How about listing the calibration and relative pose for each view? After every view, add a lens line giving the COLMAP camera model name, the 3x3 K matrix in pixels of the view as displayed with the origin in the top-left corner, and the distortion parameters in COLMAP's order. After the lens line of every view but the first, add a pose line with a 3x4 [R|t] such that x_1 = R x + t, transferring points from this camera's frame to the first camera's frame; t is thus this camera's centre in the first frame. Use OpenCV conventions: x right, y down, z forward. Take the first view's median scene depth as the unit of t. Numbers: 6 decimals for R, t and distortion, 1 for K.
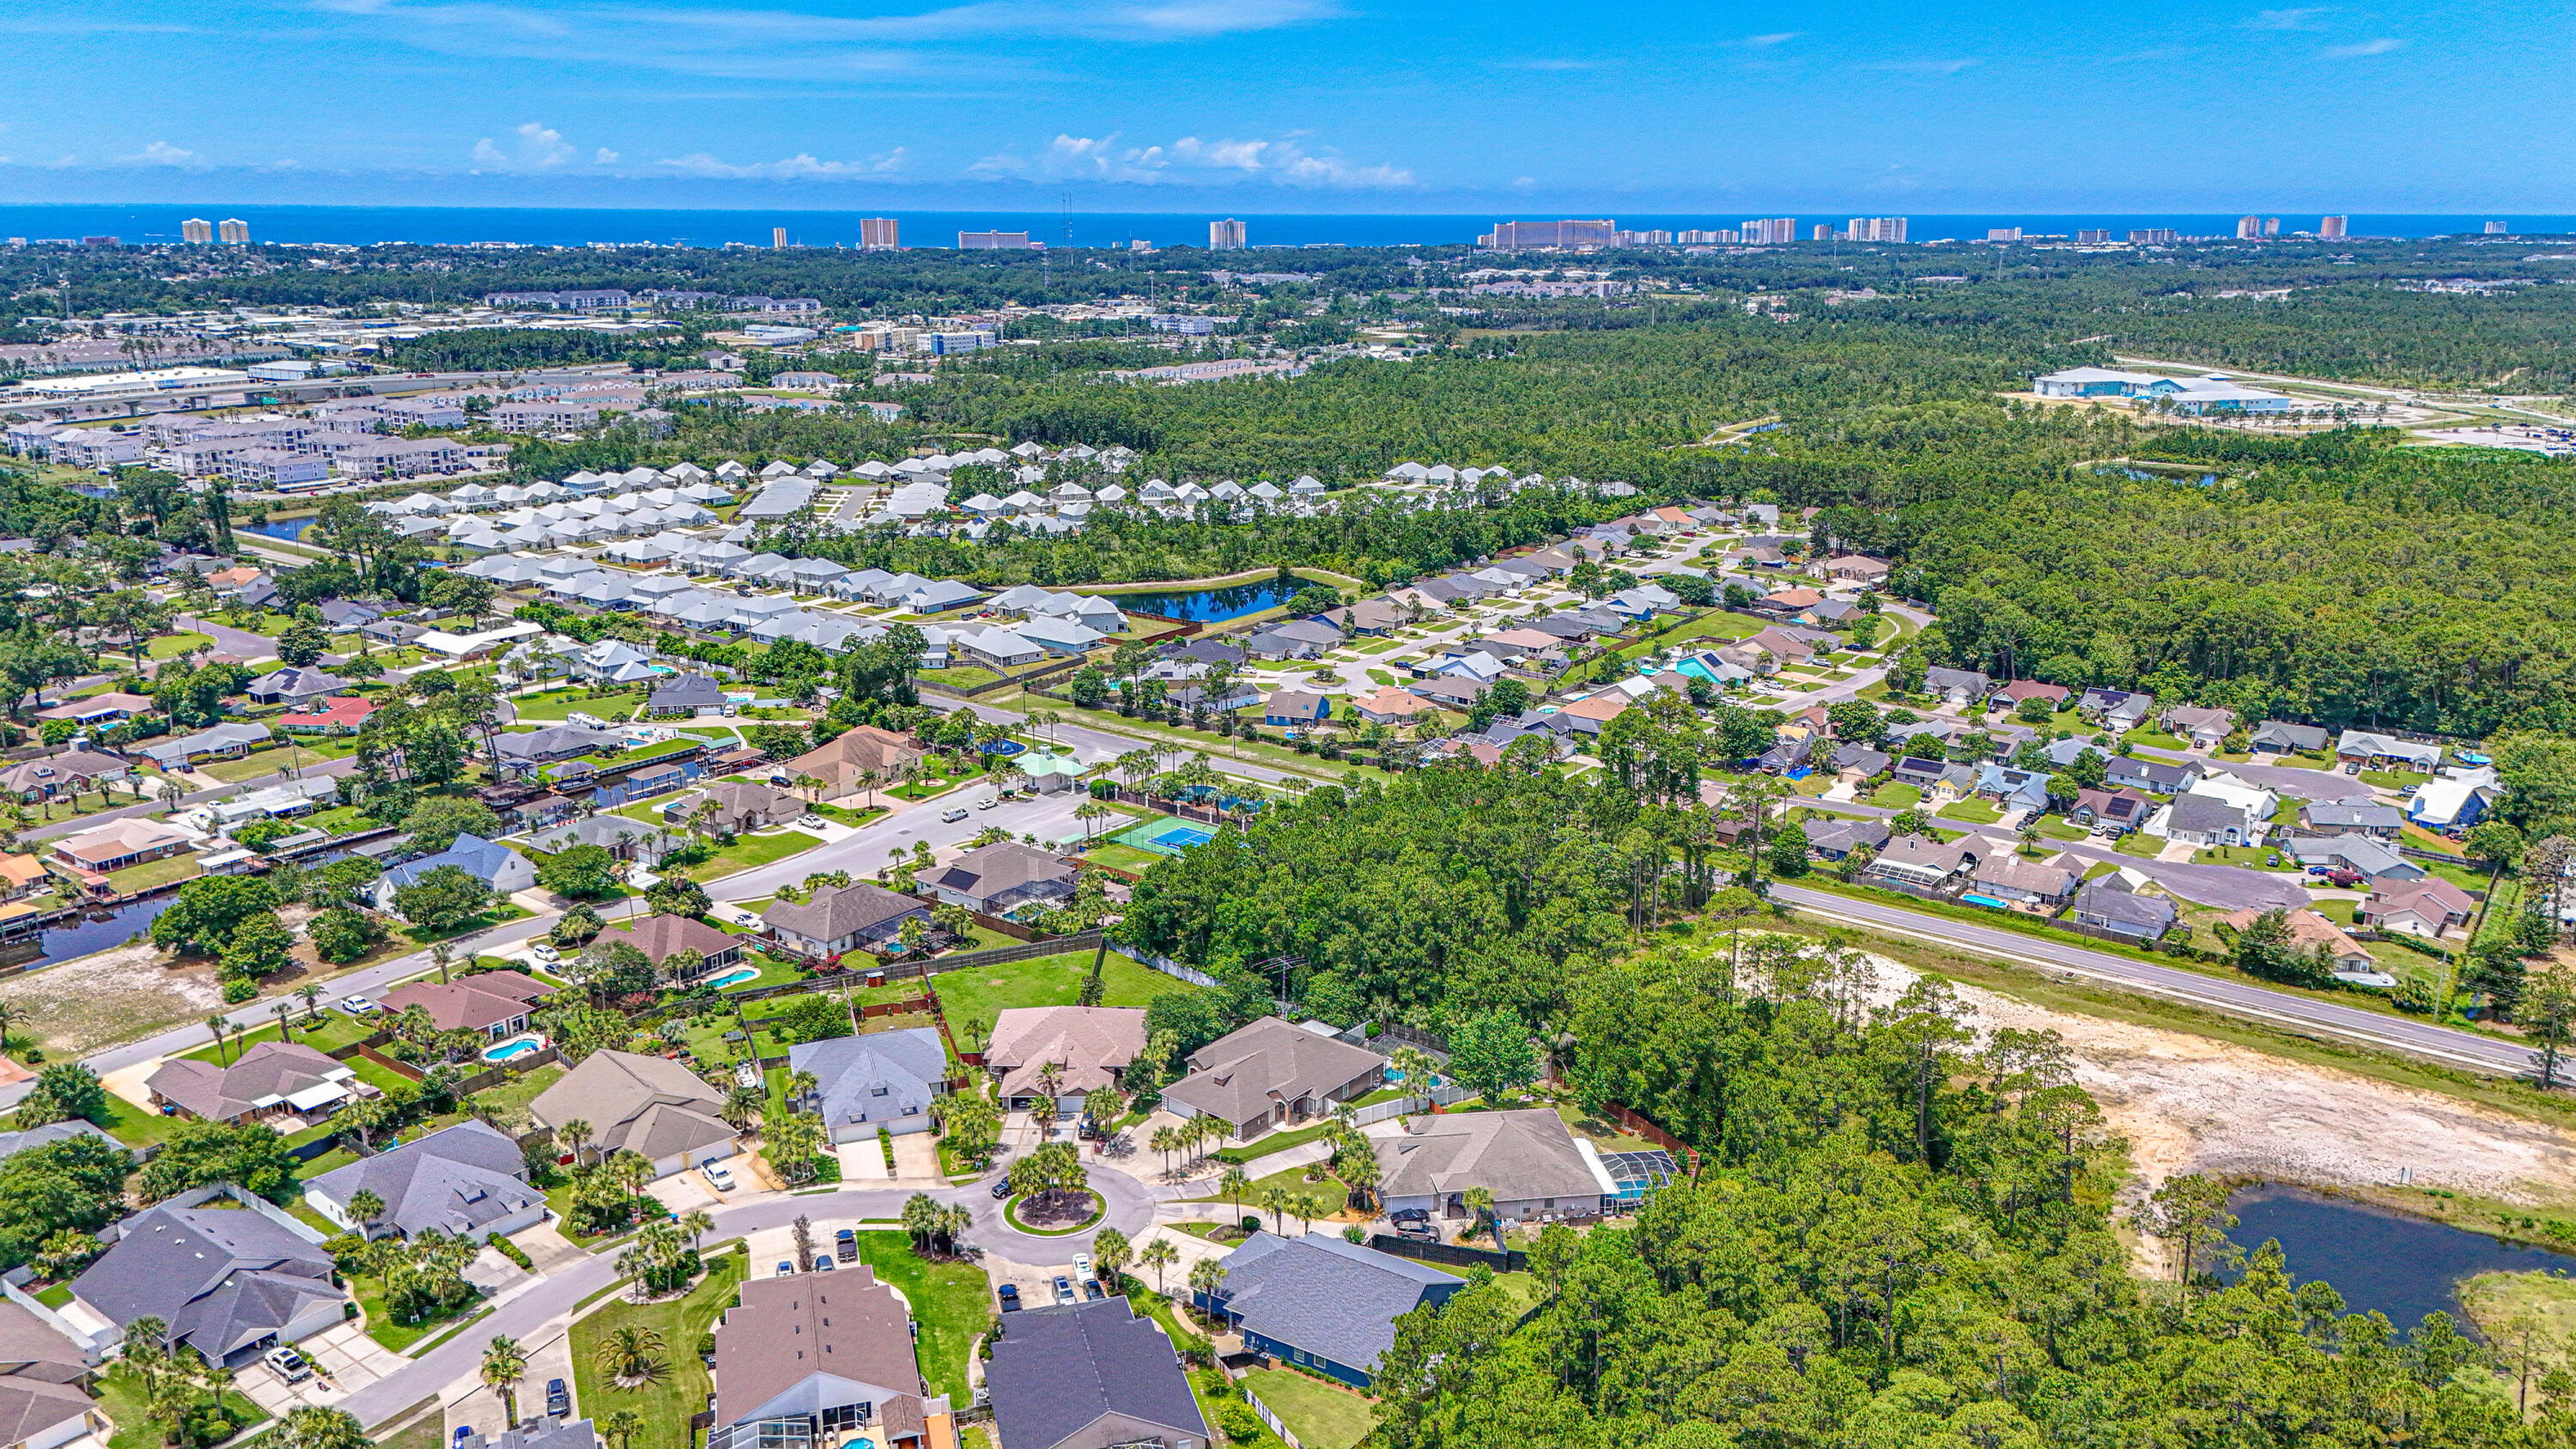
lens RADIAL K [[1895.2, 0, 1301.3], [0, 1895.2, 705.0], [0, 0, 1]] dist [0.078083, -0.077035]
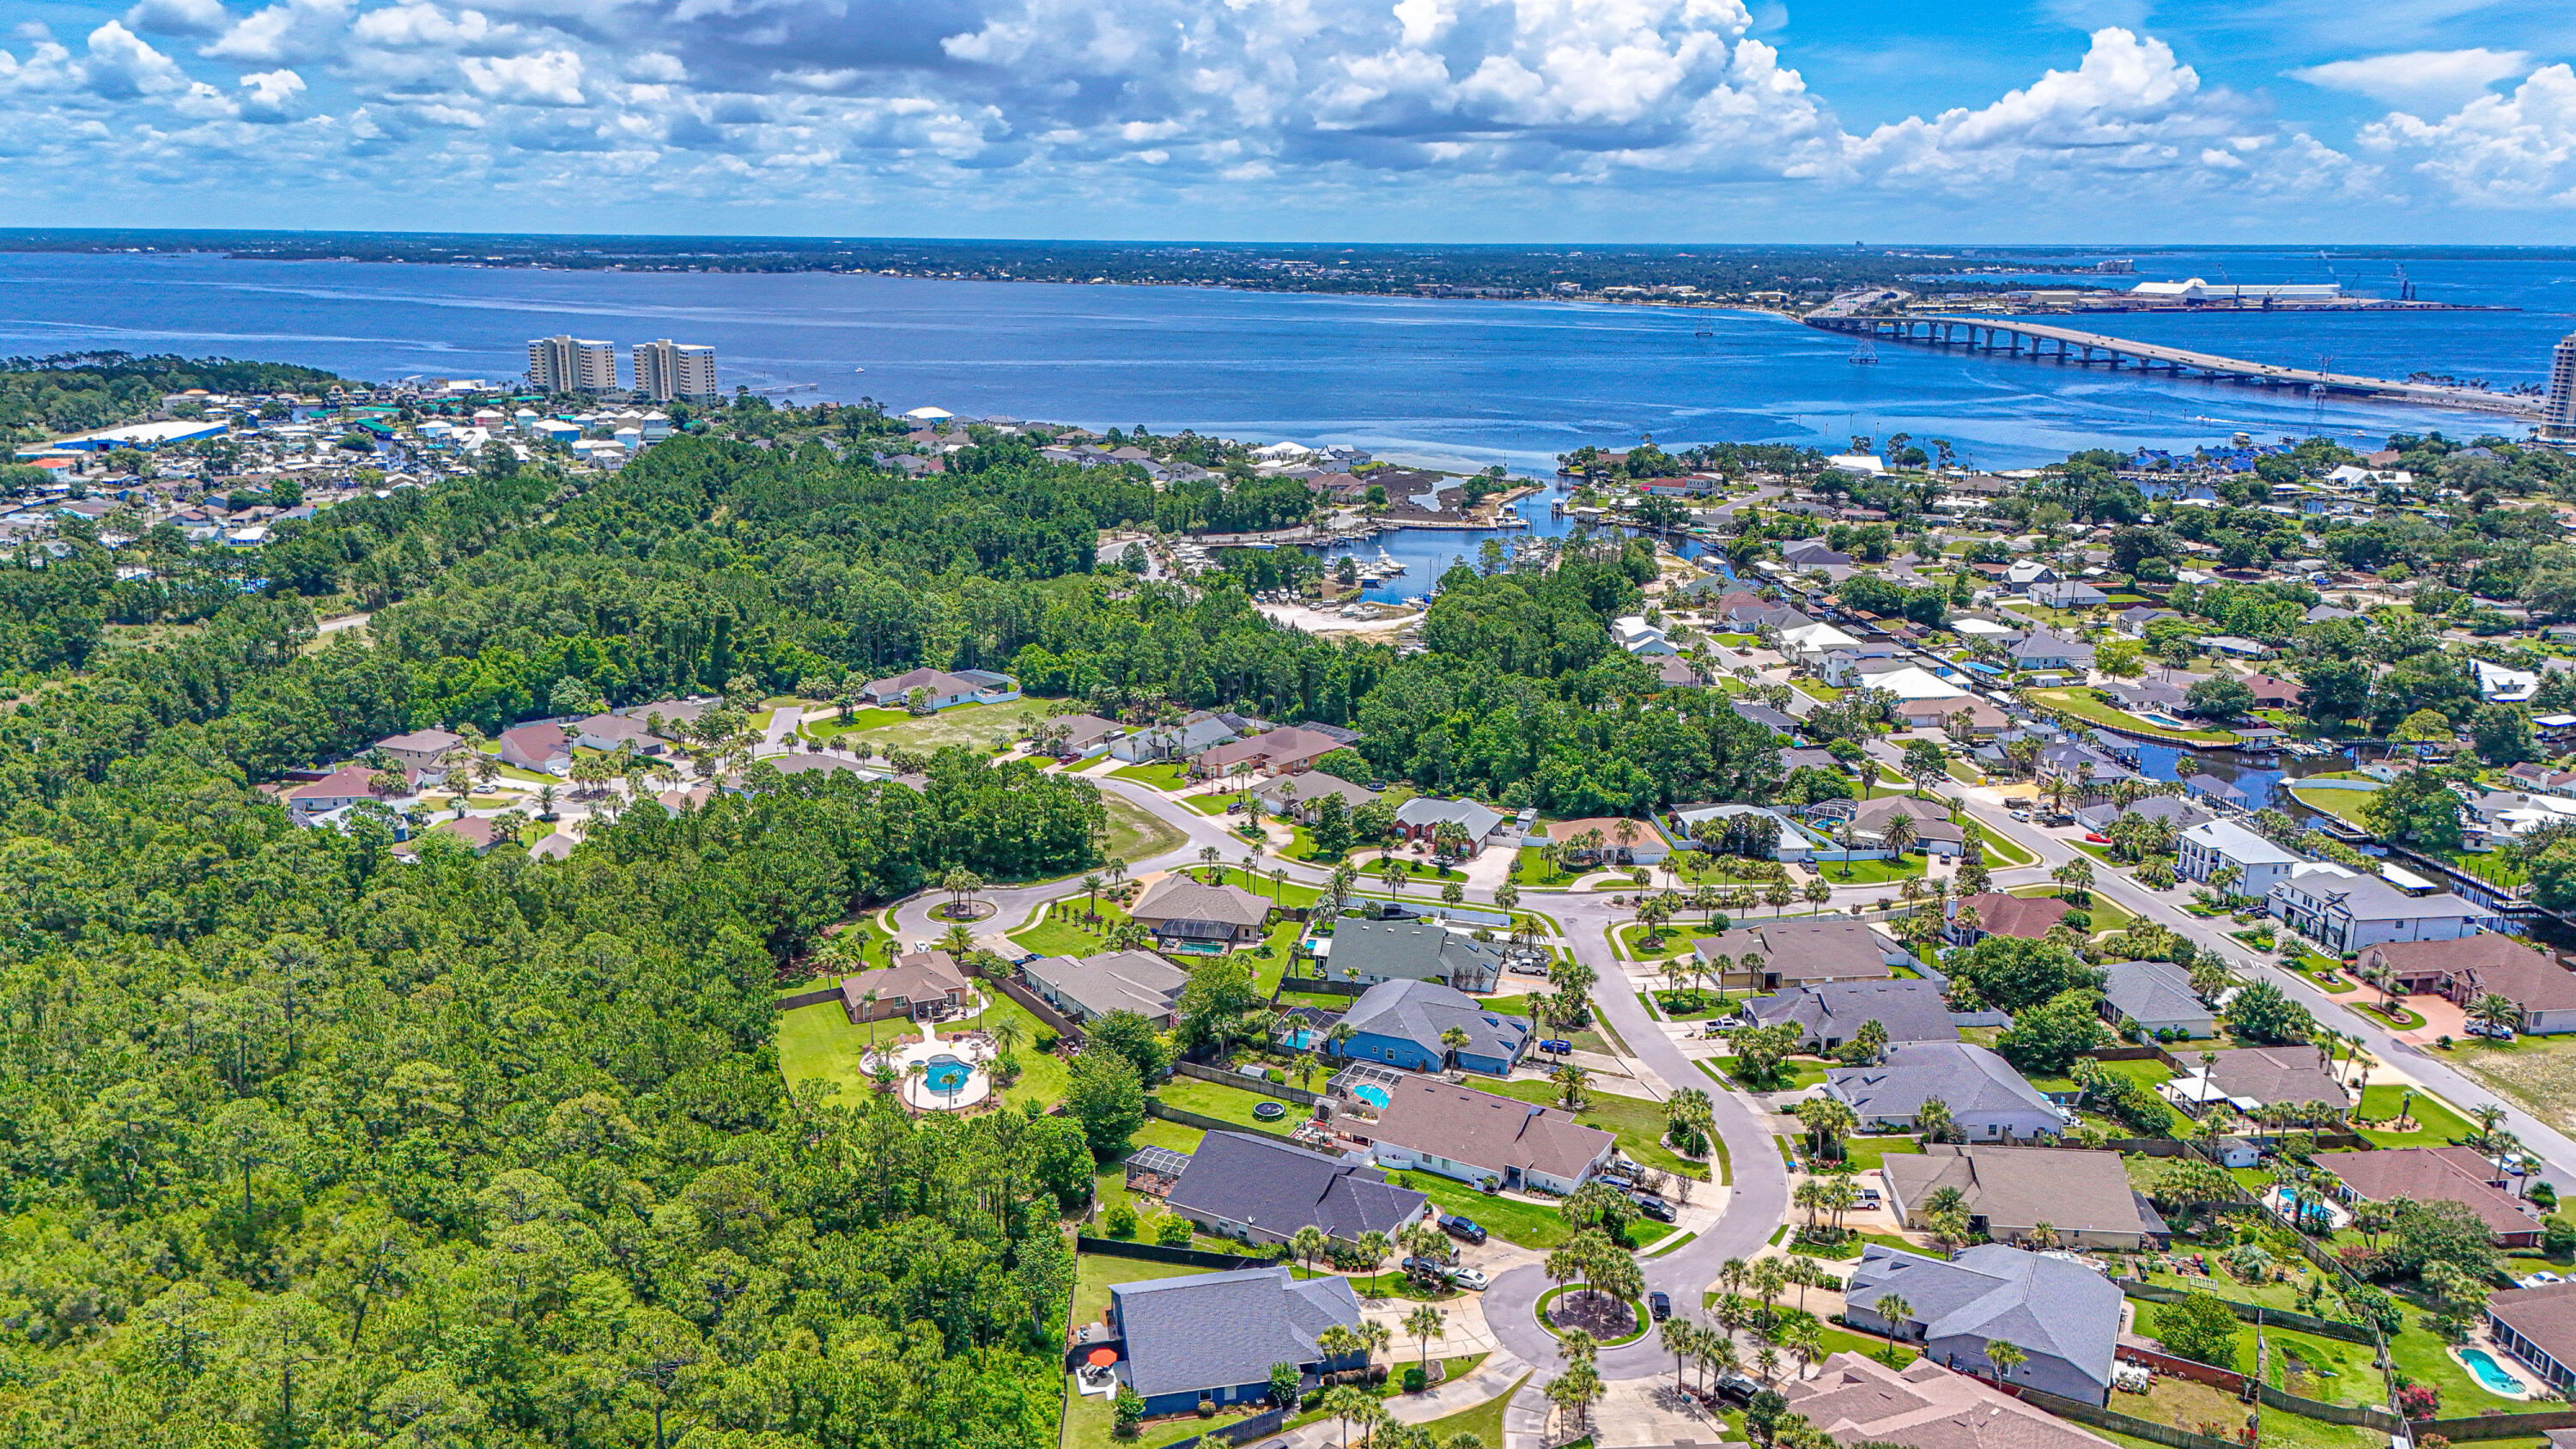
lens RADIAL K [[1895.2, 0, 1297.1], [0, 1895.2, 715.7], [0, 0, 1]] dist [0.078083, -0.077035]
pose [[-0.717847, 0.162468, -0.676979, 0.347889], [-0.186096, 0.892229, 0.411456, -0.215882], [0.670868, 0.421345, -0.610249, 0.859833]]
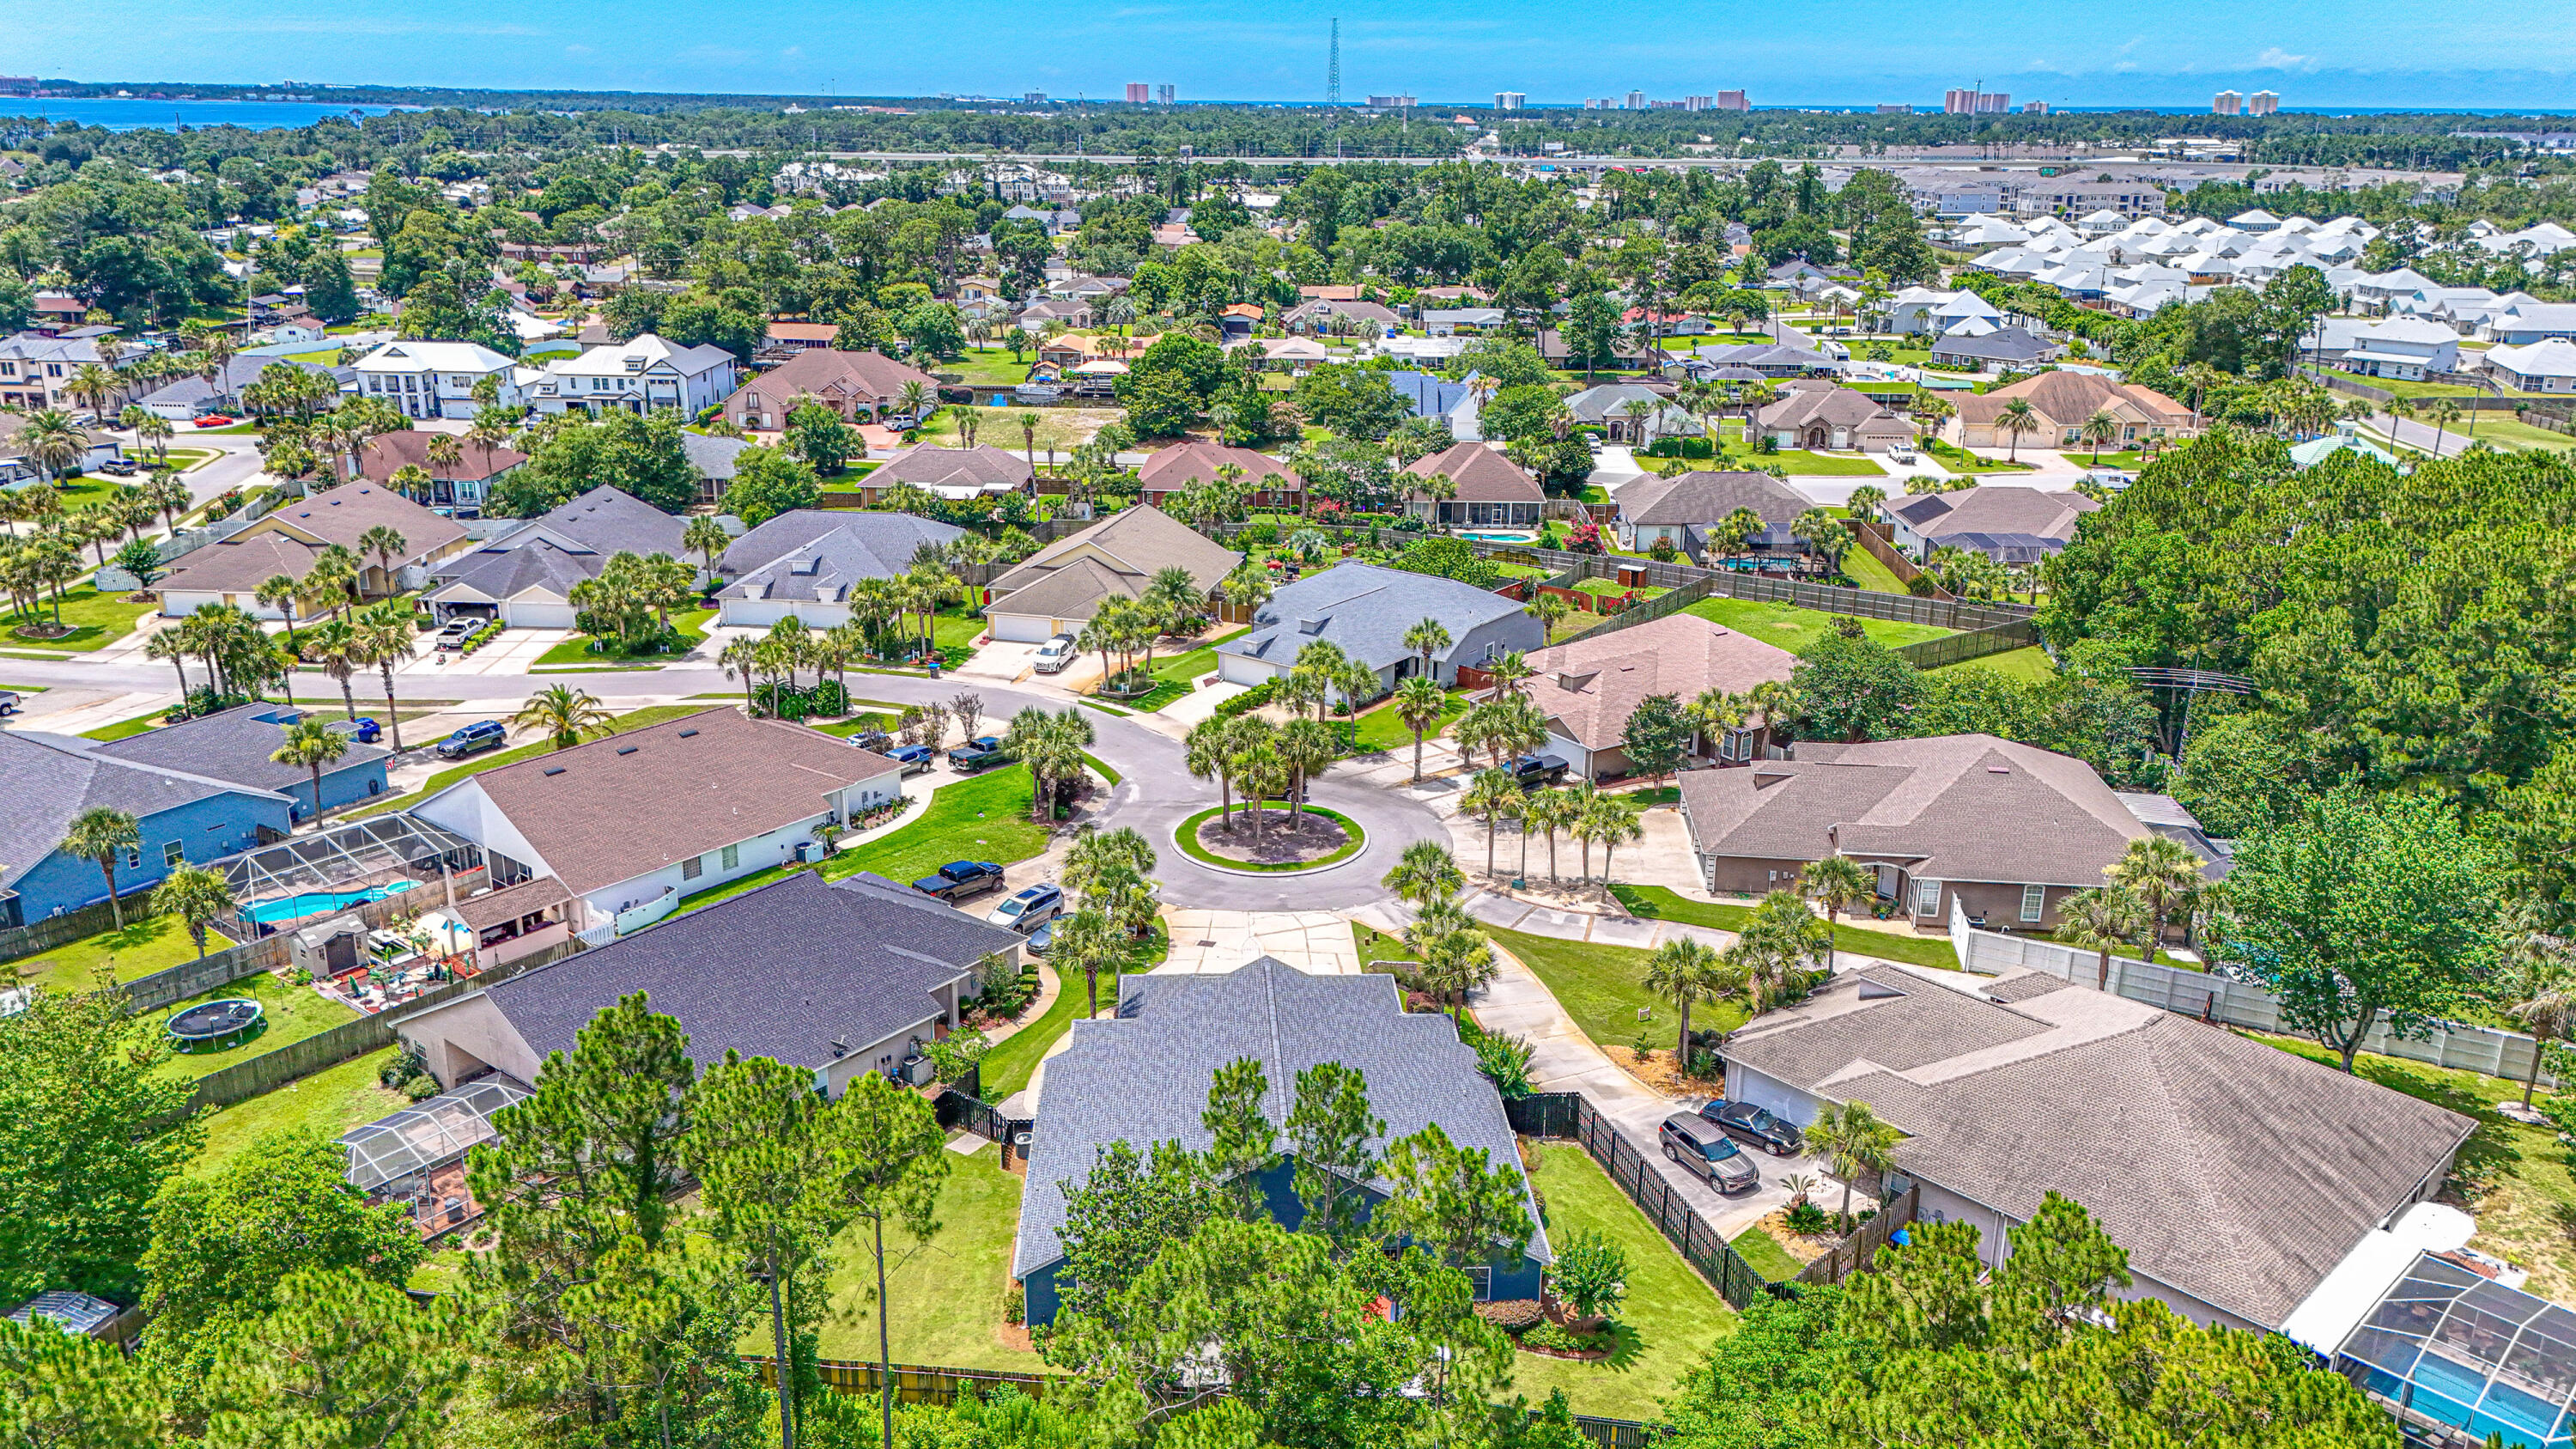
lens RADIAL K [[1895.2, 0, 1284.3], [0, 1895.2, 715.5], [0, 0, 1]] dist [0.078083, -0.077035]
pose [[0.565995, 0.254724, -0.784069, 0.182288], [-0.214778, 0.963787, 0.158068, 0.093703], [0.795939, 0.078936, 0.600208, 0.436719]]
